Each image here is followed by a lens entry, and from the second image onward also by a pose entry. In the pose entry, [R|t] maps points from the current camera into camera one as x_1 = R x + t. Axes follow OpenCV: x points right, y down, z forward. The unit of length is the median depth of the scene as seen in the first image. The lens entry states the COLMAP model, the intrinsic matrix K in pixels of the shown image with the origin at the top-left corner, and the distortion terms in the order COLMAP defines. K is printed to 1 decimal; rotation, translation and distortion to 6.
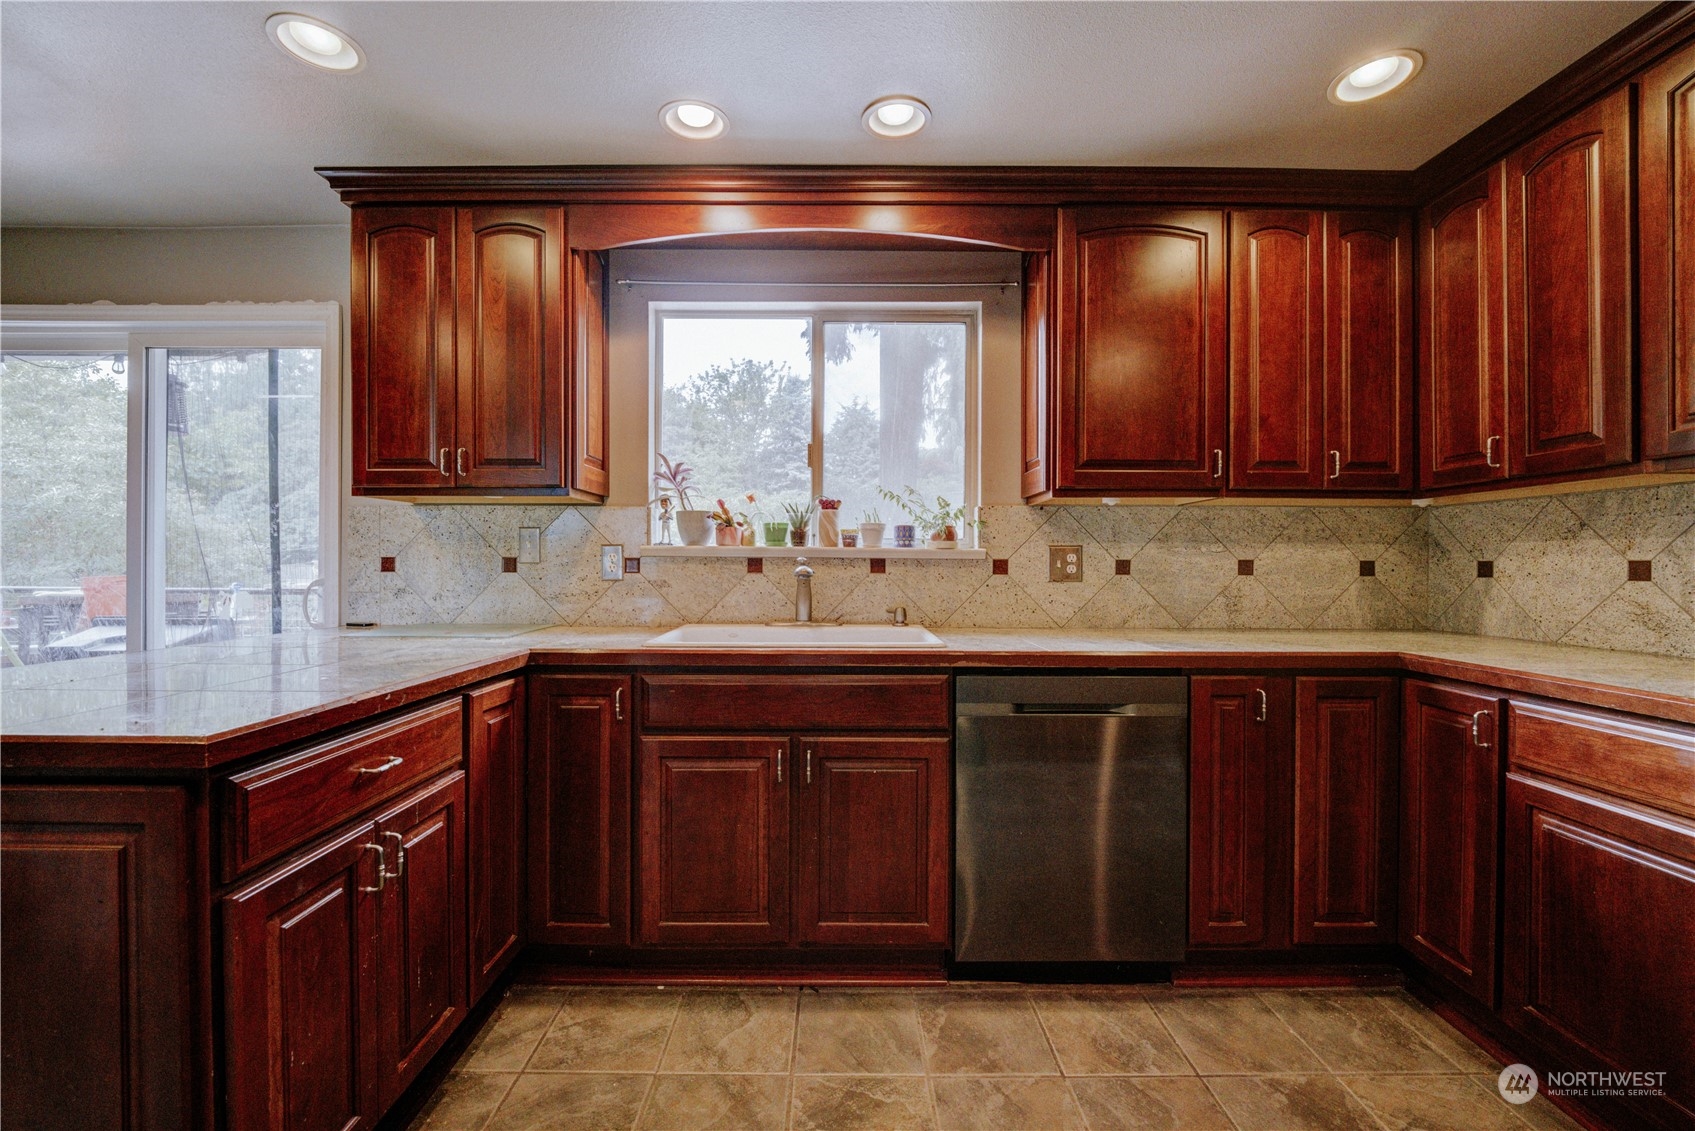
lens RADIAL K [[690.1, 0, 844.0], [0, 690.1, 560.8], [0, 0, 1]] dist [-0.007977, -0.000587]
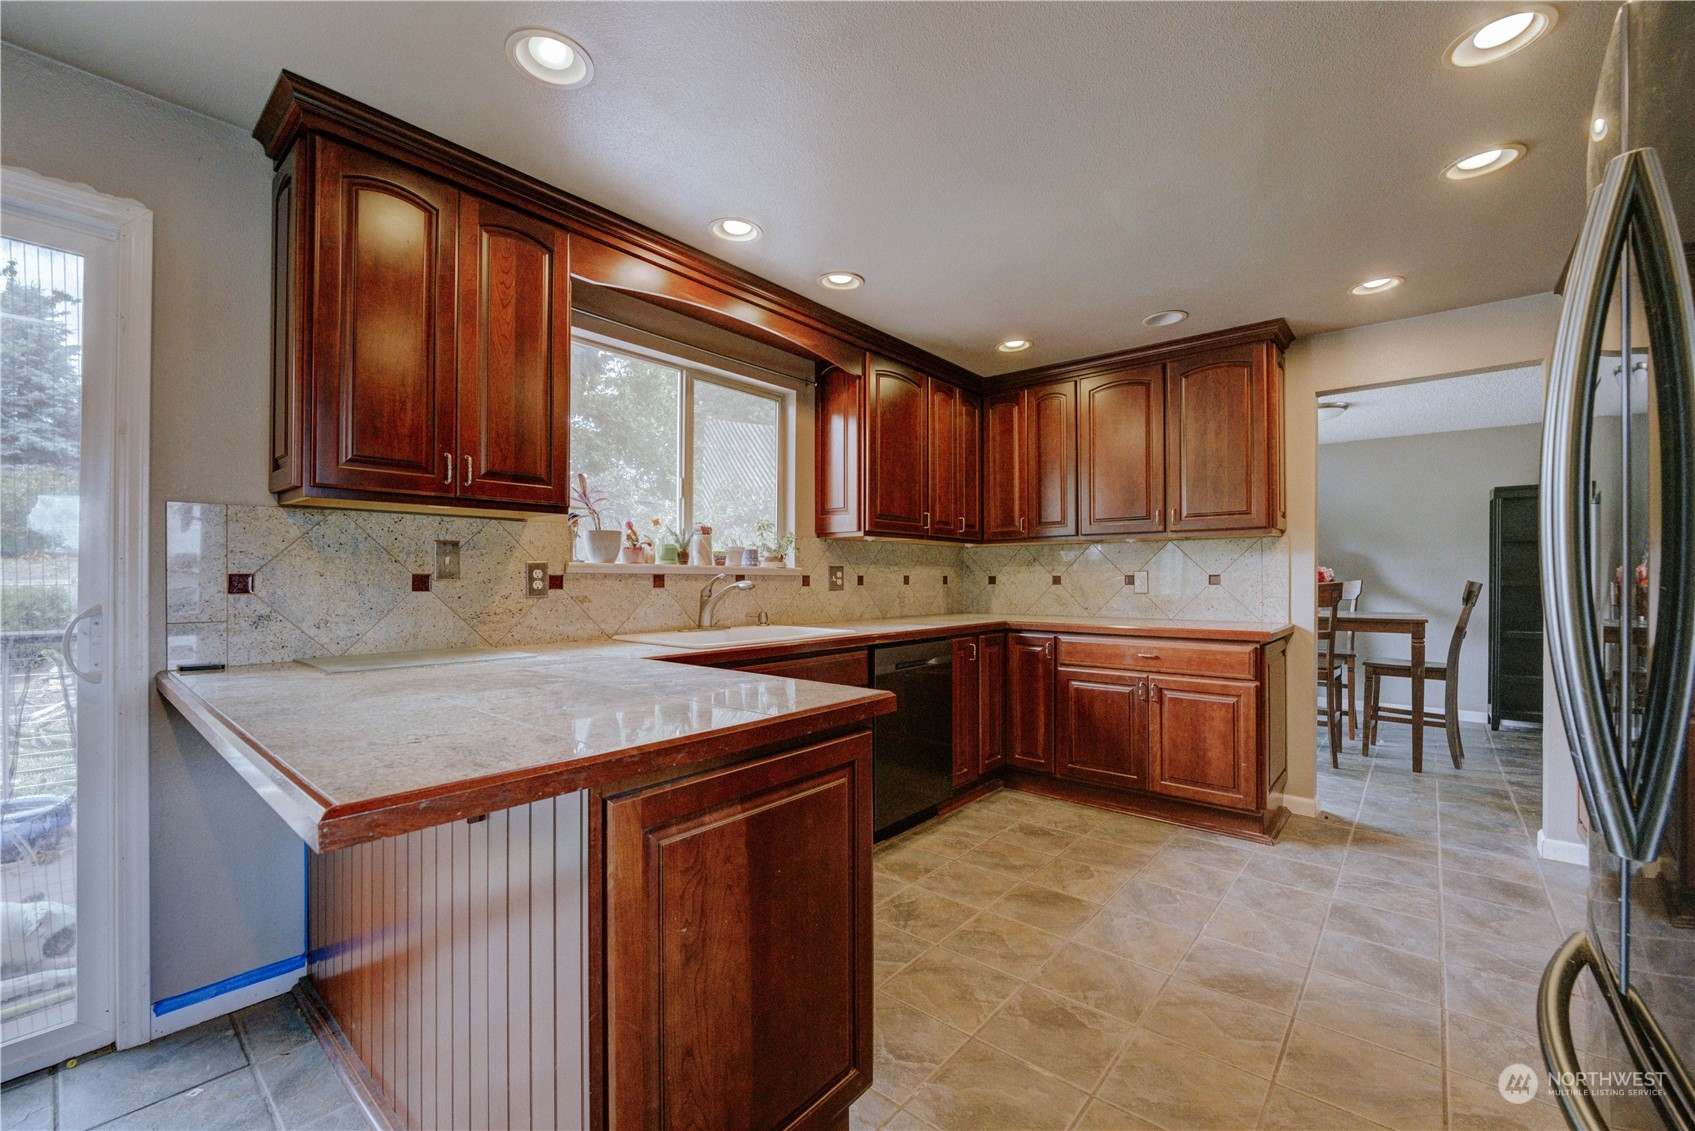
lens RADIAL K [[690.1, 0, 850.0], [0, 690.1, 568.0], [0, 0, 1]] dist [-0.007977, -0.000587]
pose [[0.644346, 0.006727, 0.764704, -0.804723], [0.001162, 0.999952, -0.009775, -0.003502], [-0.764733, 0.007187, 0.644307, 0.018571]]
